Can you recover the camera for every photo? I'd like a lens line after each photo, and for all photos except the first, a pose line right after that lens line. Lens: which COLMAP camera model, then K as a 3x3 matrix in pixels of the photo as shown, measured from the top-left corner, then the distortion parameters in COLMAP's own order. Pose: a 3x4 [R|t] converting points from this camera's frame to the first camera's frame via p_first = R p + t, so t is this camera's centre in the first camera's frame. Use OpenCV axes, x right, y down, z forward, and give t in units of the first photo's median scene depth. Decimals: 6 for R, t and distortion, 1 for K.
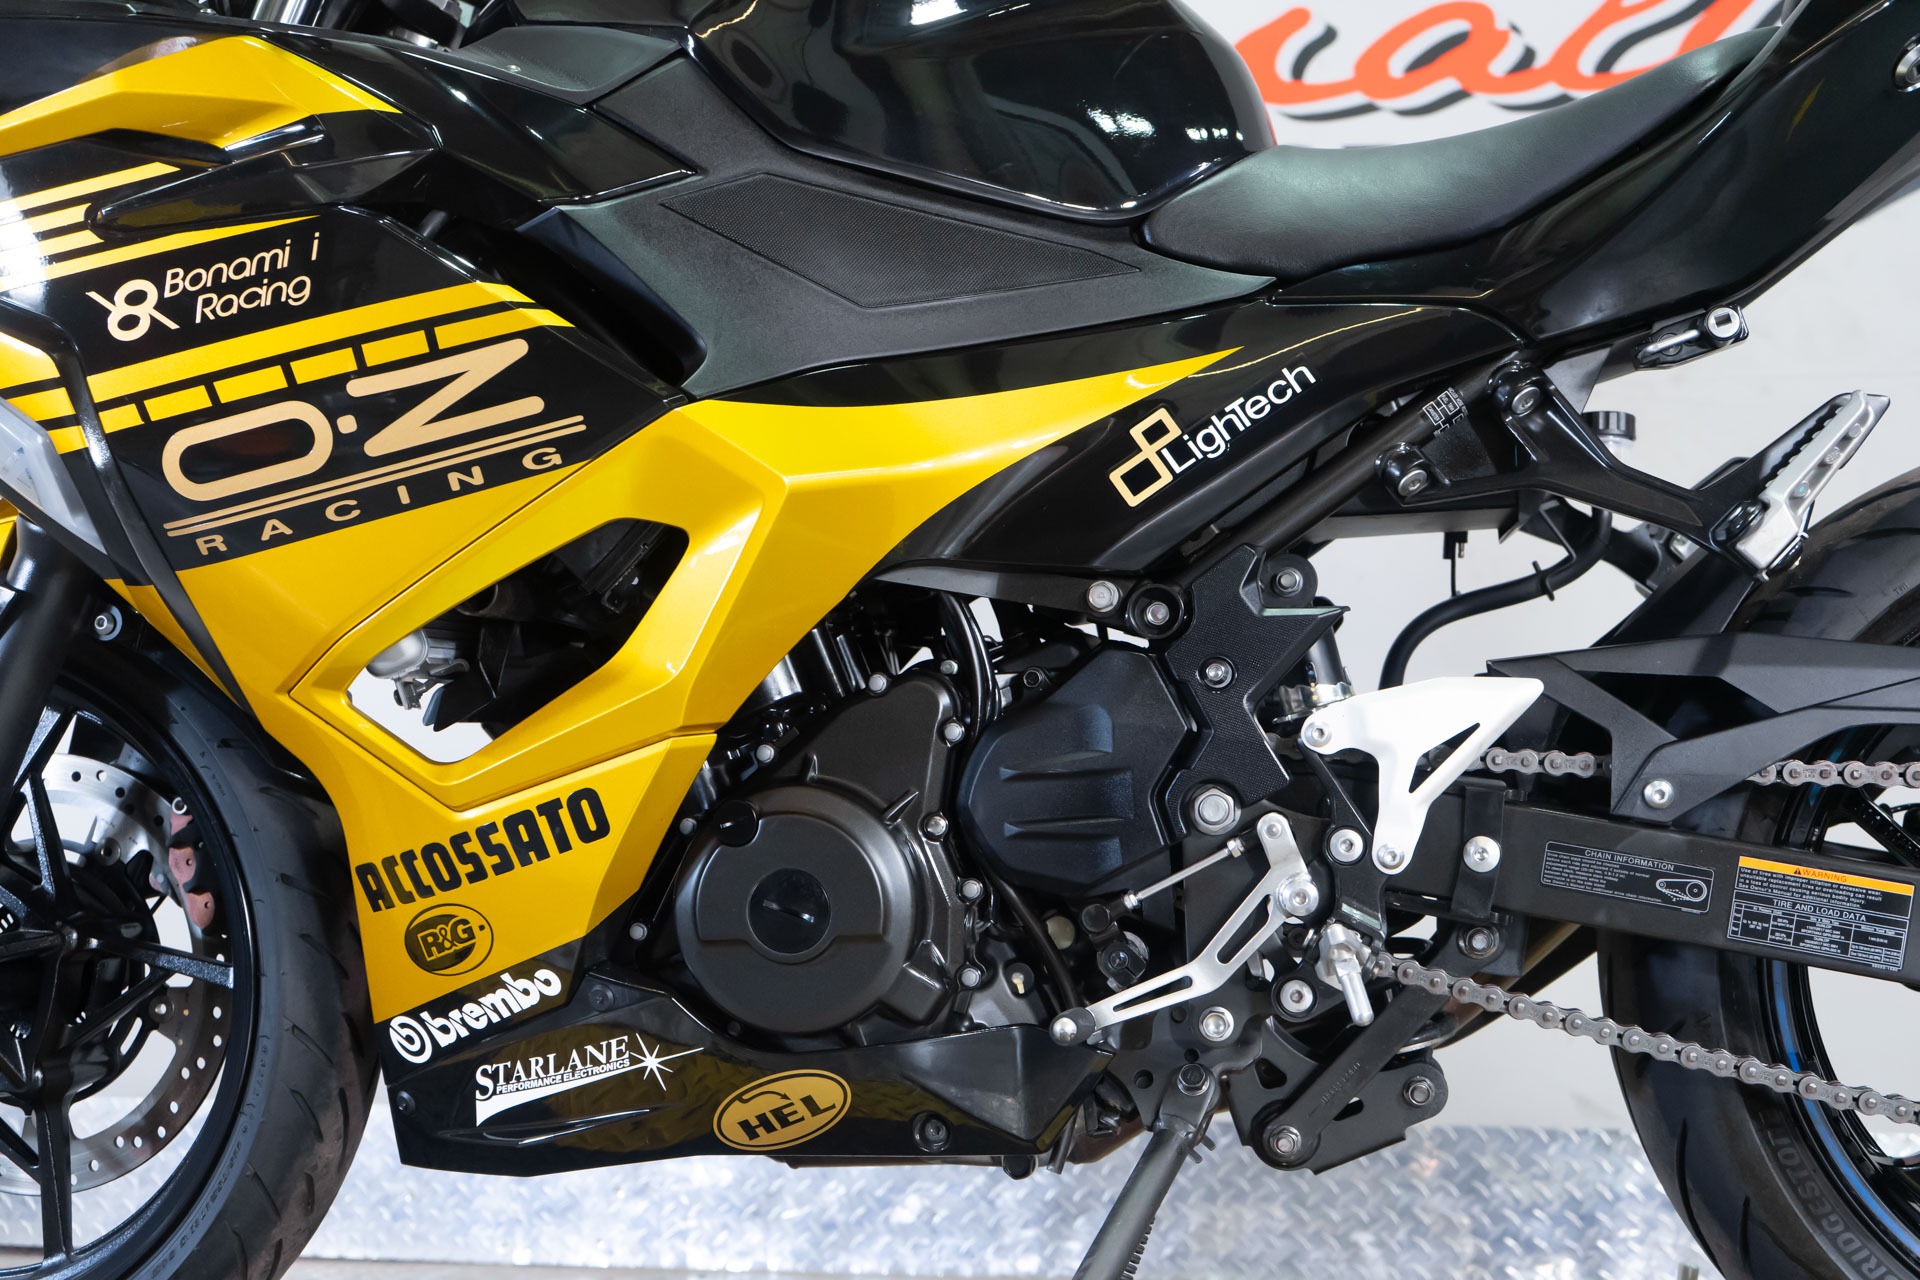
lens RADIAL K [[2287.9, 0, 965.9], [0, 2287.9, 633.4], [0, 0, 1]] dist [0.022044, 0.000000]
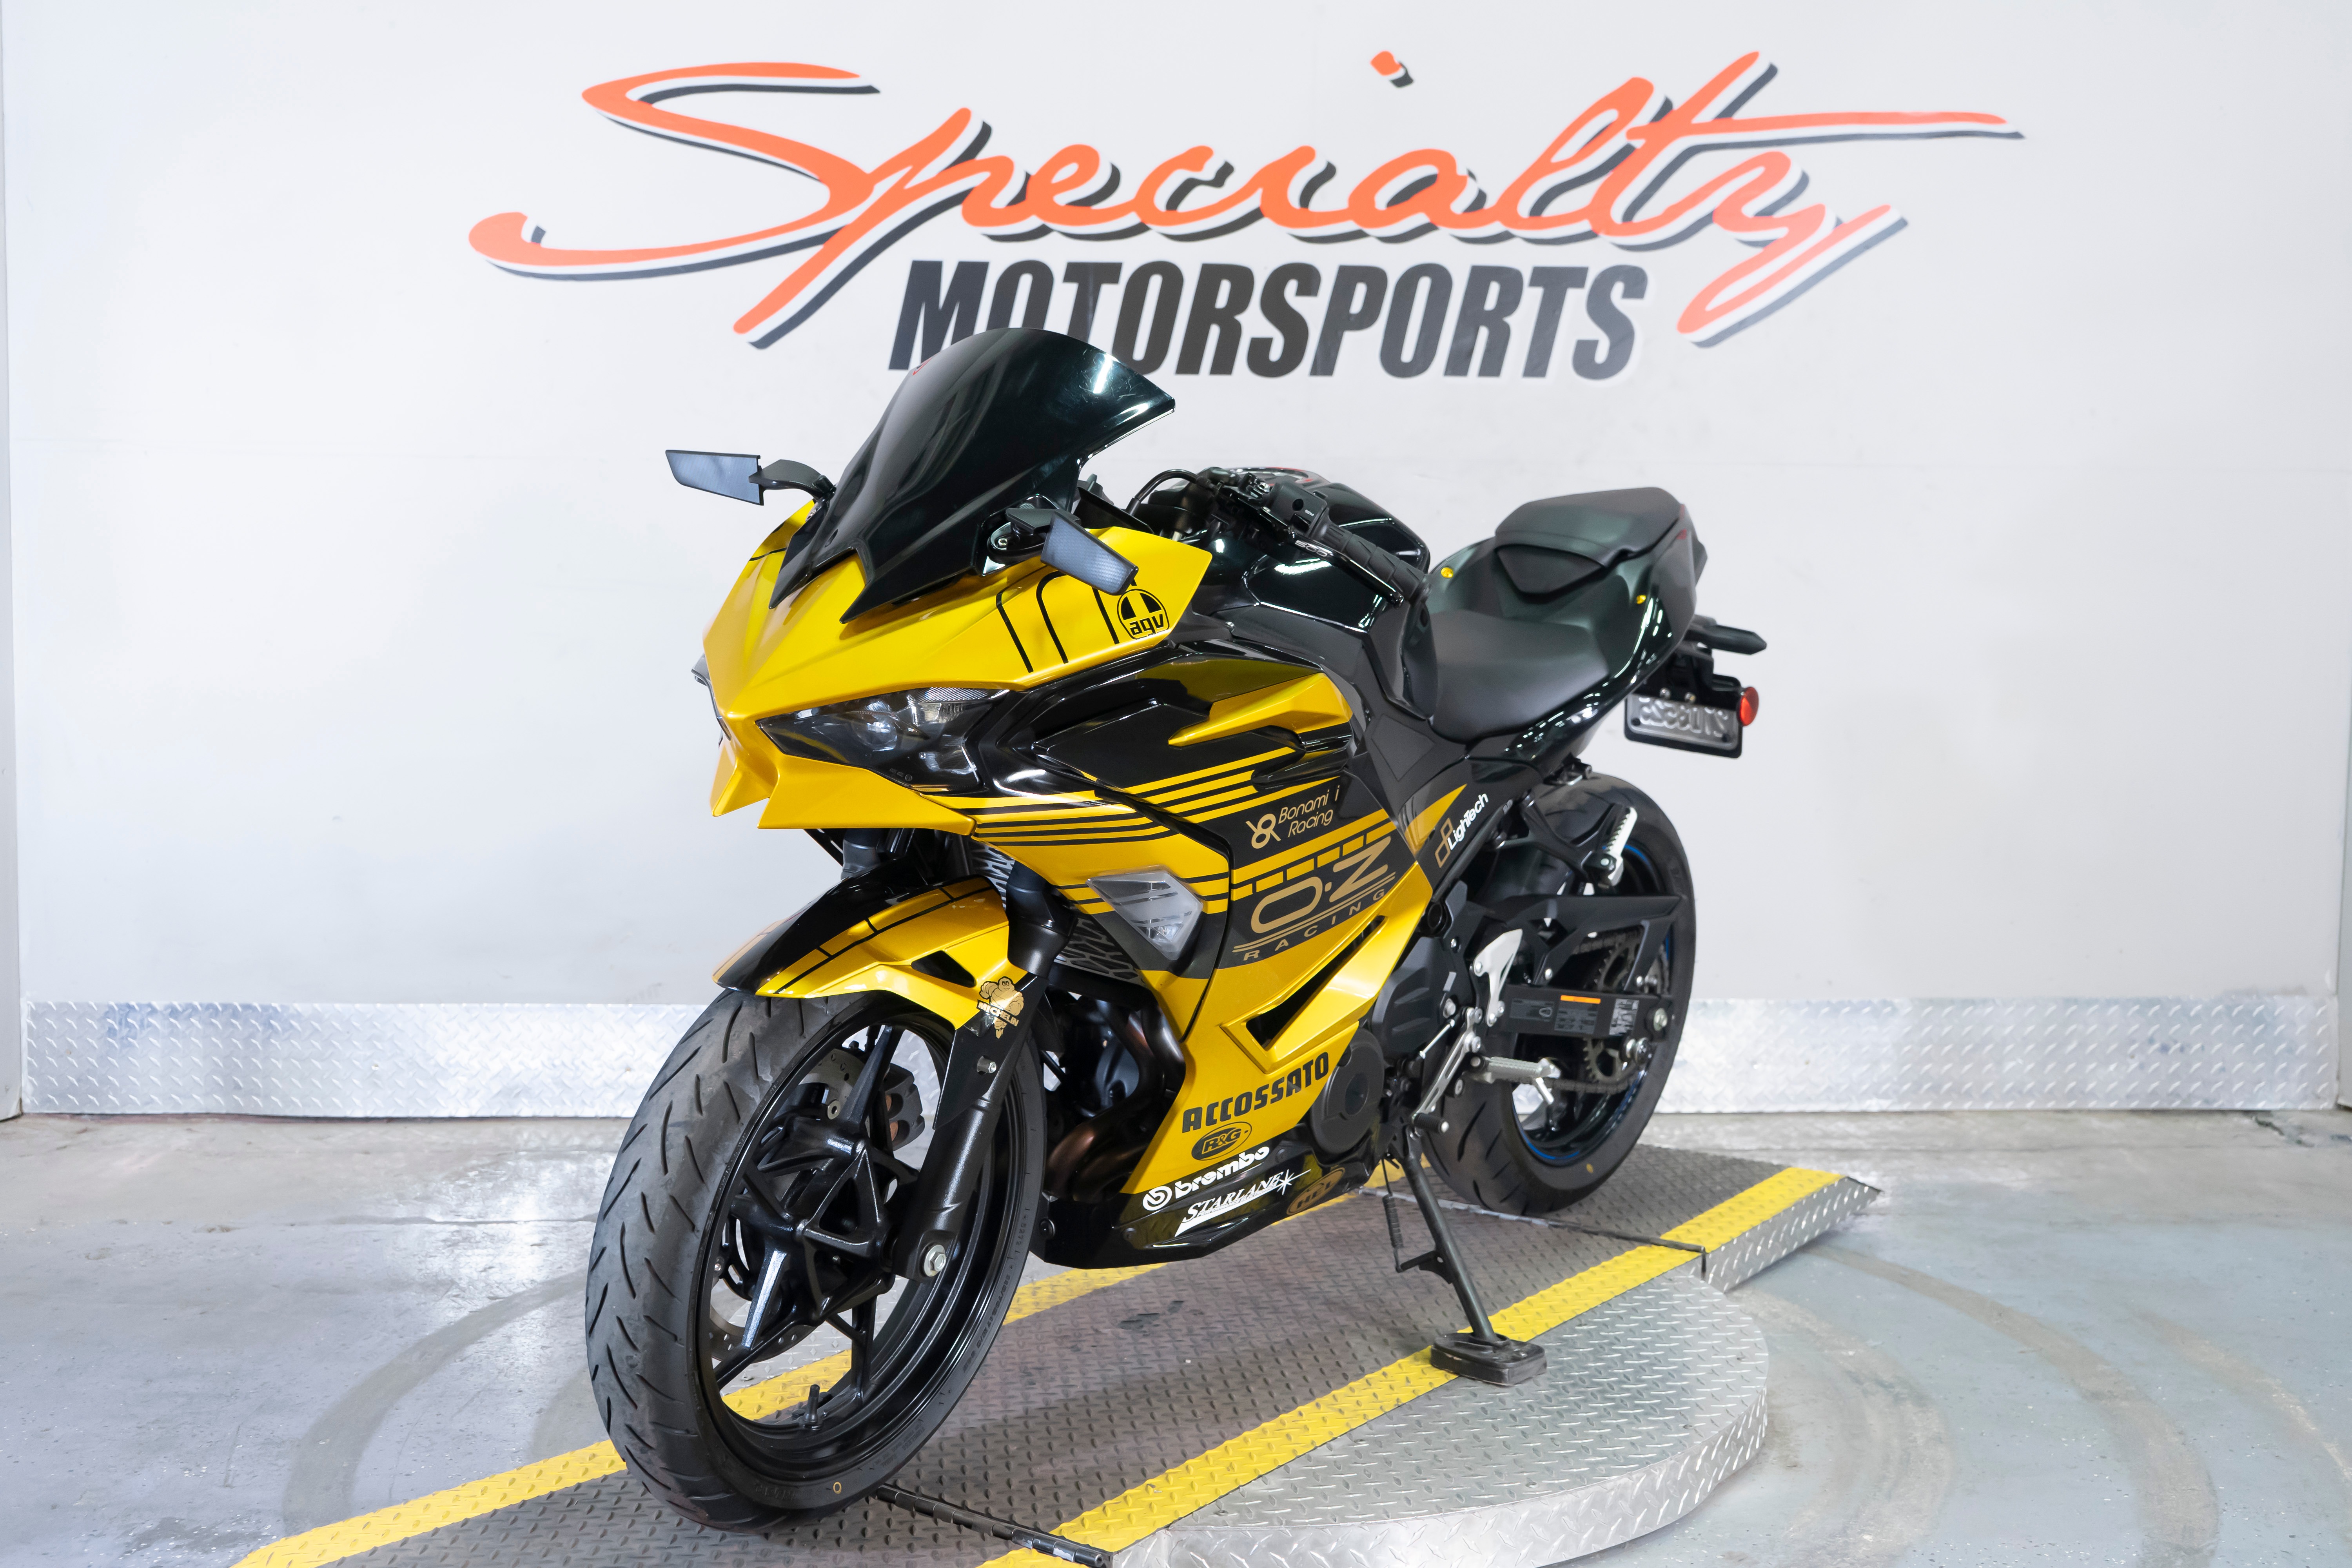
lens RADIAL K [[2510.4, 0, 1179.9], [0, 2510.4, 774.5], [0, 0, 1]] dist [0.009892, 0.000000]
pose [[0.984218, -0.029376, 0.174508, -0.419237], [-0.013414, 0.970903, 0.239097, -0.639797], [-0.176454, -0.237664, 0.955186, -0.940253]]
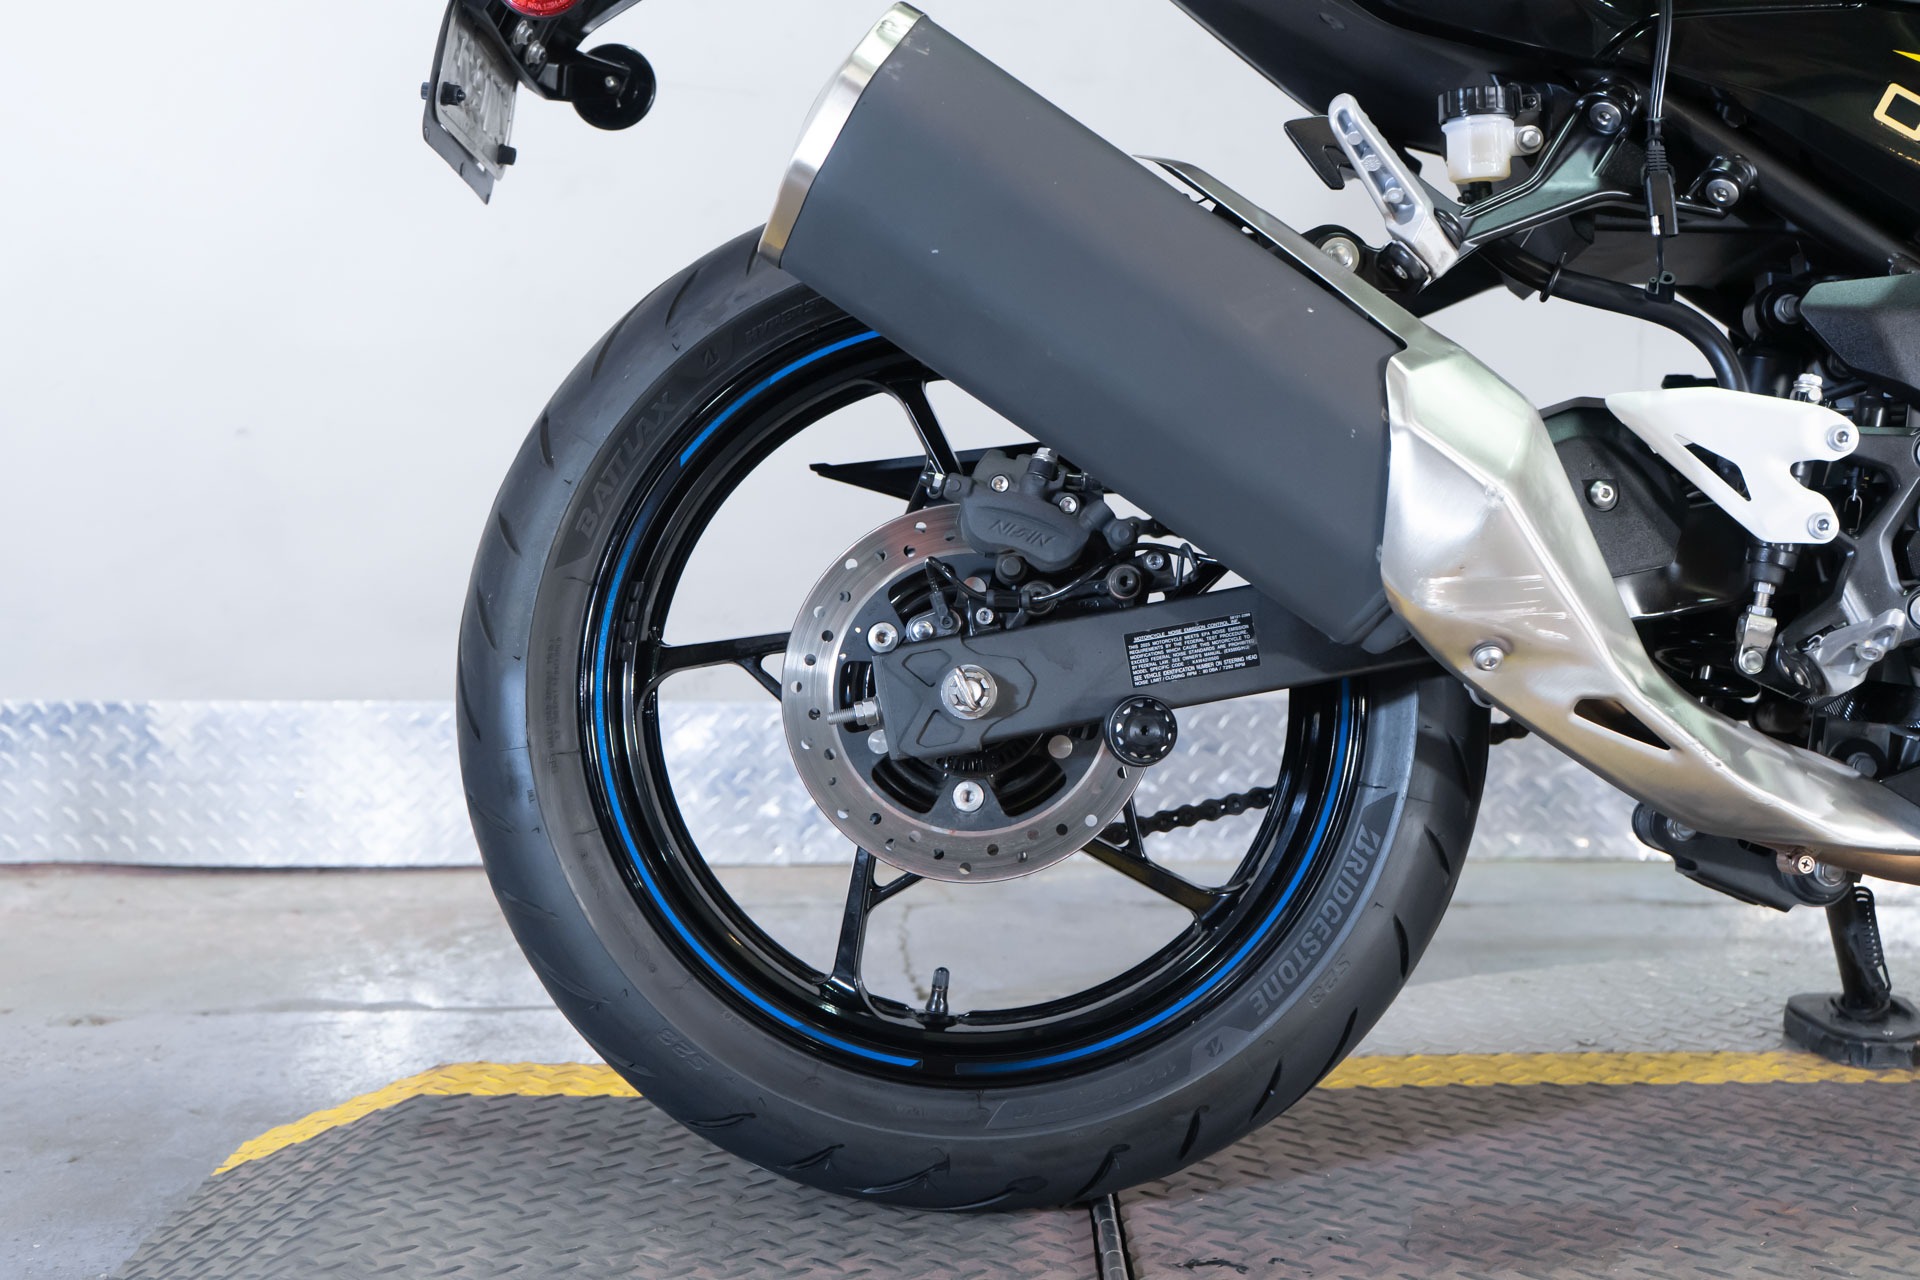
lens RADIAL K [[2379.2, 0, 990.3], [0, 2379.2, 640.4], [0, 0, 1]] dist [-0.020522, 0.000000]
pose [[0.980708, -0.036114, 0.192115, -0.698982], [-0.012563, 0.969111, 0.246303, -0.117096], [-0.195076, -0.243965, 0.949961, 0.218526]]
